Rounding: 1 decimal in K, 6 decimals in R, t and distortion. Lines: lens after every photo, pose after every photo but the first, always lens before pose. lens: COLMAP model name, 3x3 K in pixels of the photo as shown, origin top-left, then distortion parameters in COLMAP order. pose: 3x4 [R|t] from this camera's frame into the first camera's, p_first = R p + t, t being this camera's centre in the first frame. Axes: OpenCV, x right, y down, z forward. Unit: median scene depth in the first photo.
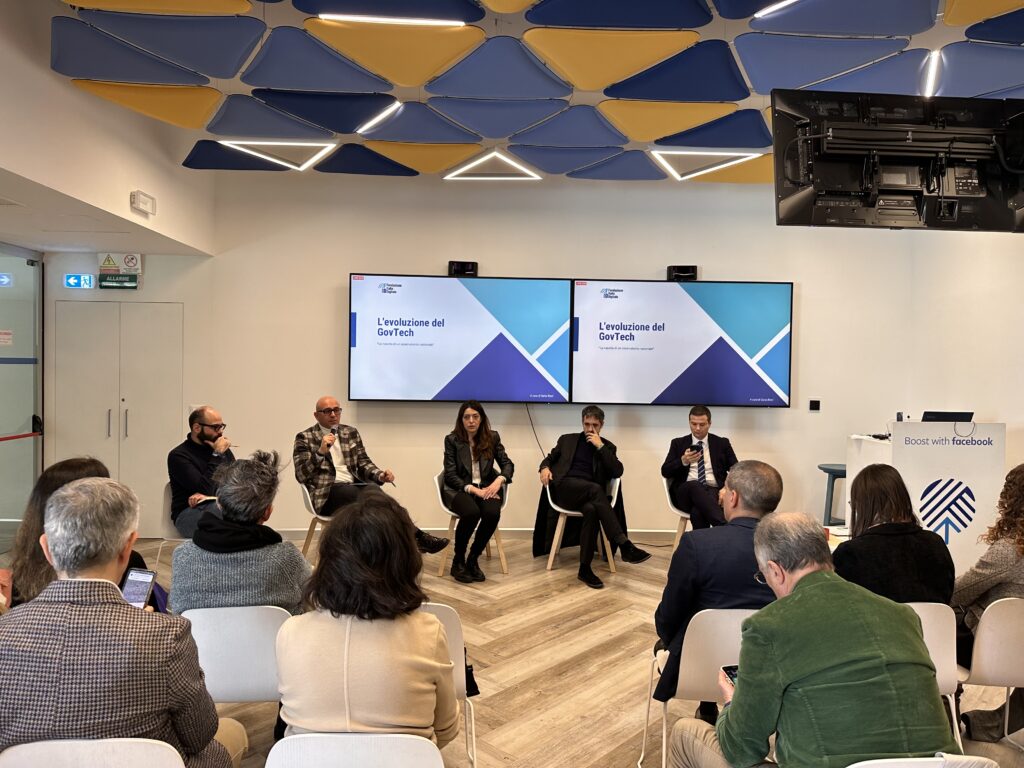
lens RADIAL K [[717.0, 0, 513.5], [0, 717.0, 377.2], [0, 0, 1]] dist [0.024936, -0.027658]
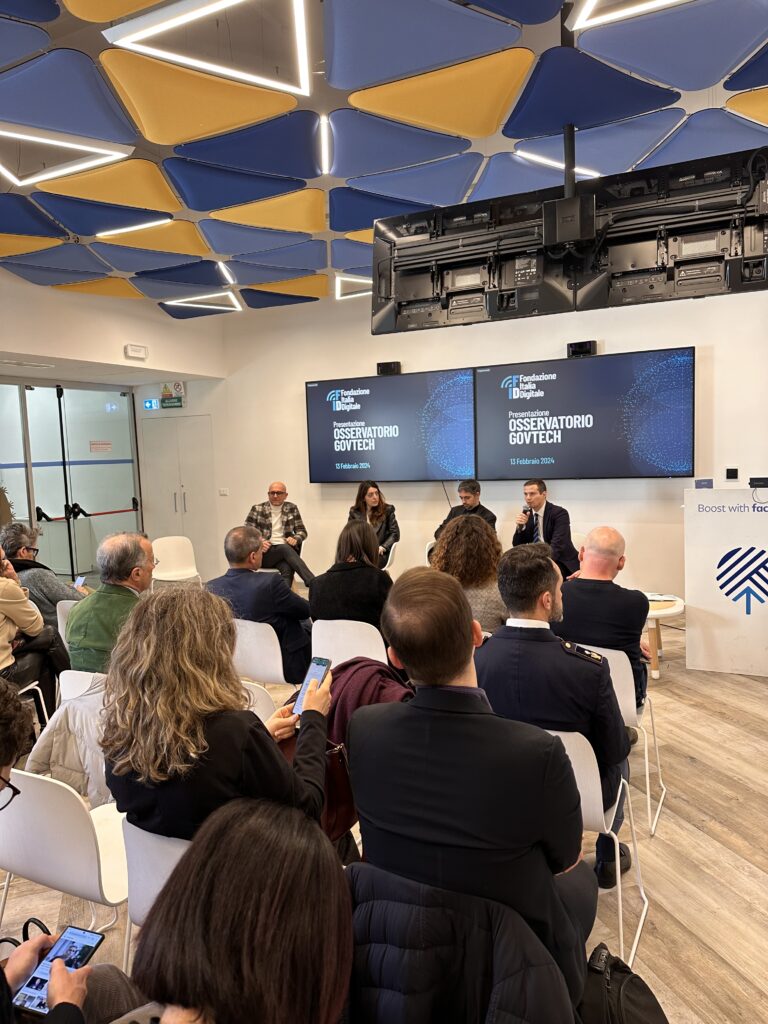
lens RADIAL K [[717.0, 0, 389.4], [0, 717.0, 519.8], [0, 0, 1]] dist [0.024936, -0.027658]
pose [[0.879001, -0.002122, -0.476815, 0.562414], [0.043509, 0.996175, 0.075774, 0.009314], [0.474830, -0.087351, 0.875732, -0.060114]]
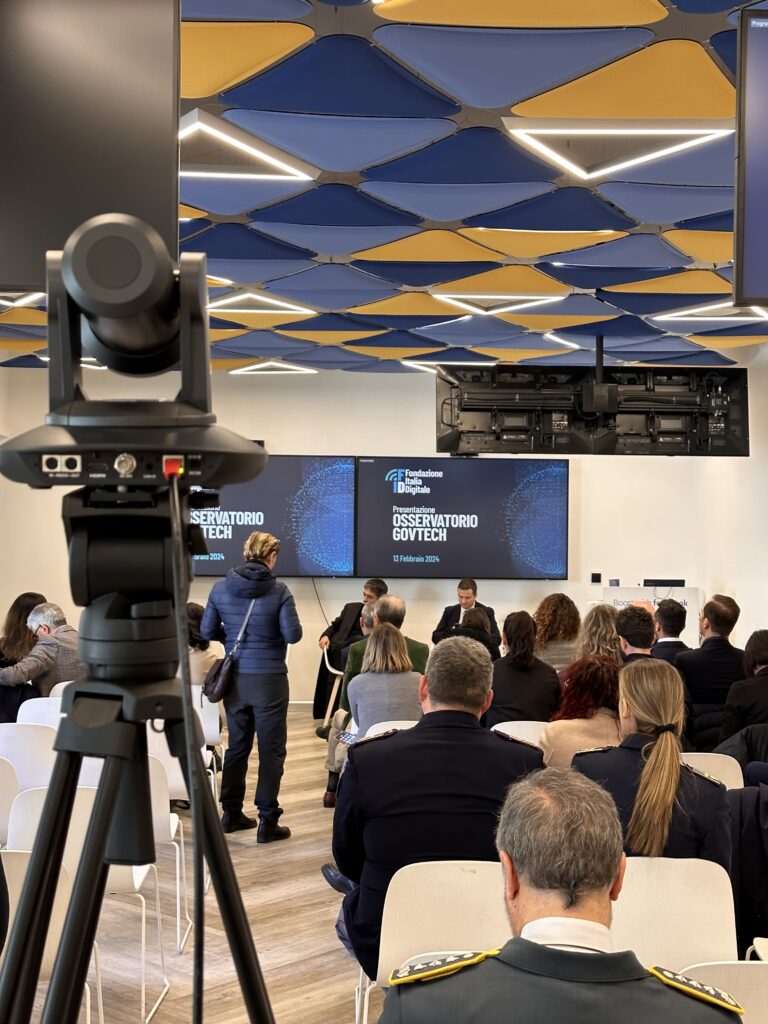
lens RADIAL K [[1419.9, 0, 386.0], [0, 1419.9, 511.9], [0, 0, 1]] dist [0.051141, 0.000000]
pose [[0.999980, -0.004310, -0.004591, 0.154182], [0.004168, 0.999525, -0.030536, 0.007106], [0.004721, 0.030516, 0.999523, -1.191352]]
